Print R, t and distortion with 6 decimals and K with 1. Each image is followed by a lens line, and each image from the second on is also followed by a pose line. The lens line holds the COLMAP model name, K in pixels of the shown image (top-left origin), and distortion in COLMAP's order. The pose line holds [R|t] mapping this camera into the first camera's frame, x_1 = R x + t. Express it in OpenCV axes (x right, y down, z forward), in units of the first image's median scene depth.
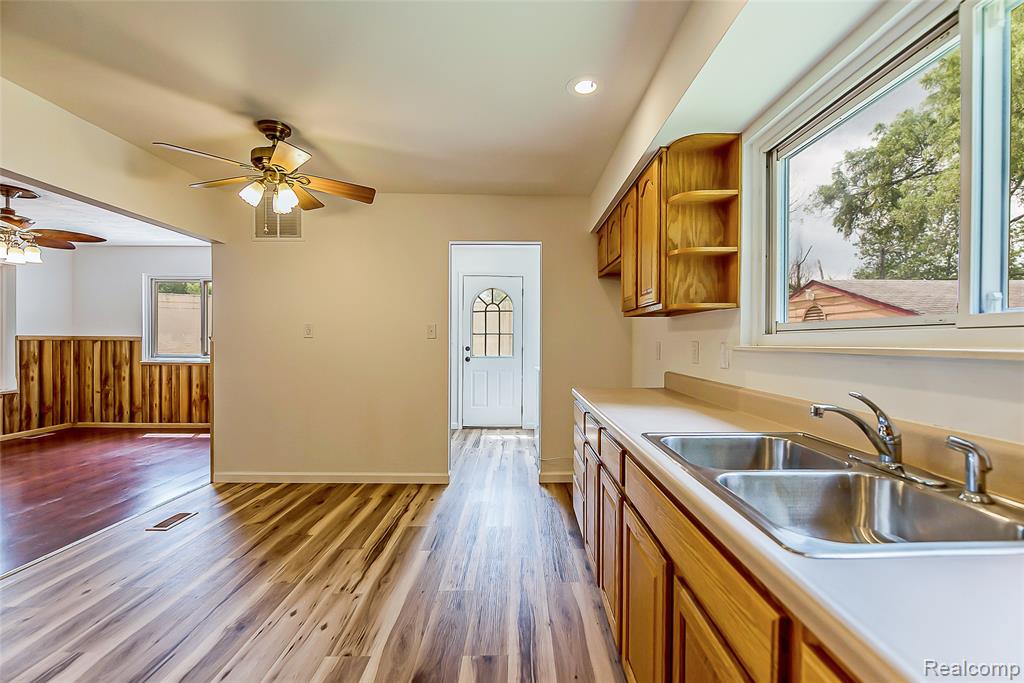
lens RADIAL K [[441.5, 0, 512.3], [0, 441.5, 342.0], [0, 0, 1]] dist [-0.017342, -0.000364]
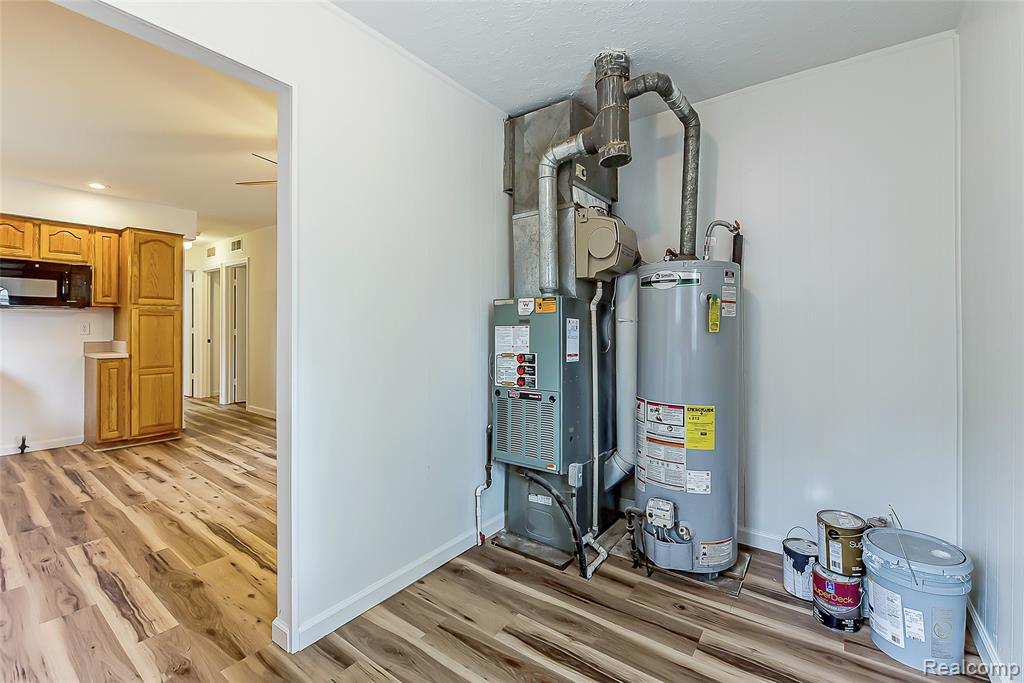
lens RADIAL K [[441.5, 0, 509.2], [0, 441.5, 322.6], [0, 0, 1]] dist [-0.017342, -0.000364]
pose [[-0.594635, -0.016599, -0.803825, 0.079738], [-0.011942, 0.999859, -0.011813, 0.004971], [0.803907, 0.002574, -0.594749, 1.612255]]
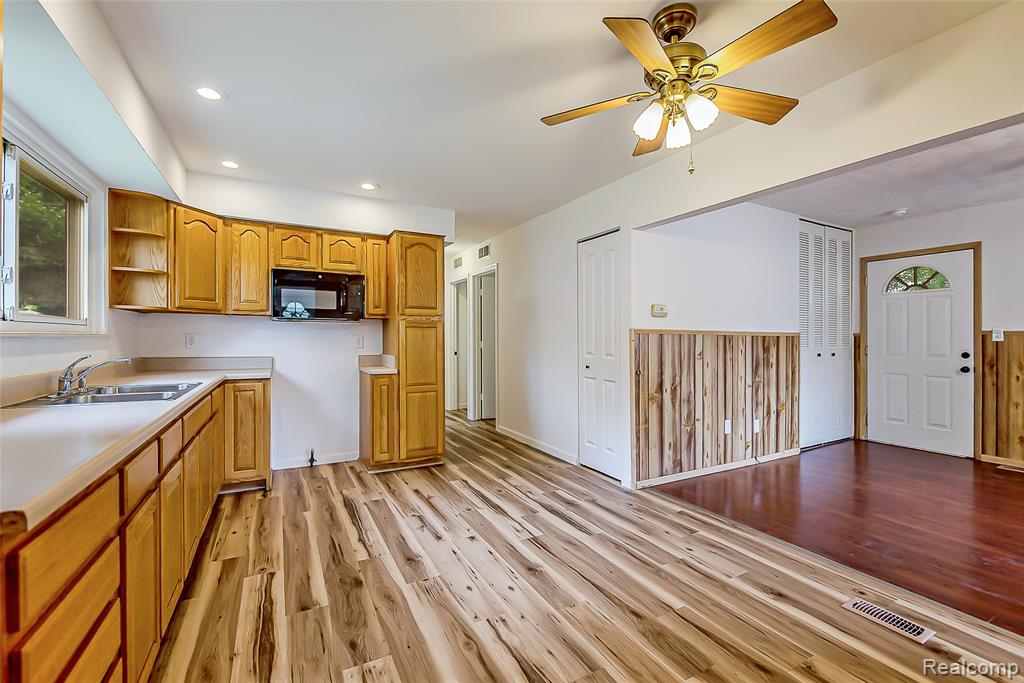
lens RADIAL K [[441.5, 0, 507.5], [0, 441.5, 339.9], [0, 0, 1]] dist [-0.017342, -0.000364]
pose [[-0.883183, -0.005888, -0.468992, 0.007892], [-0.010439, 0.999920, 0.007105, 0.003979], [0.468912, 0.011171, -0.883174, 1.132923]]
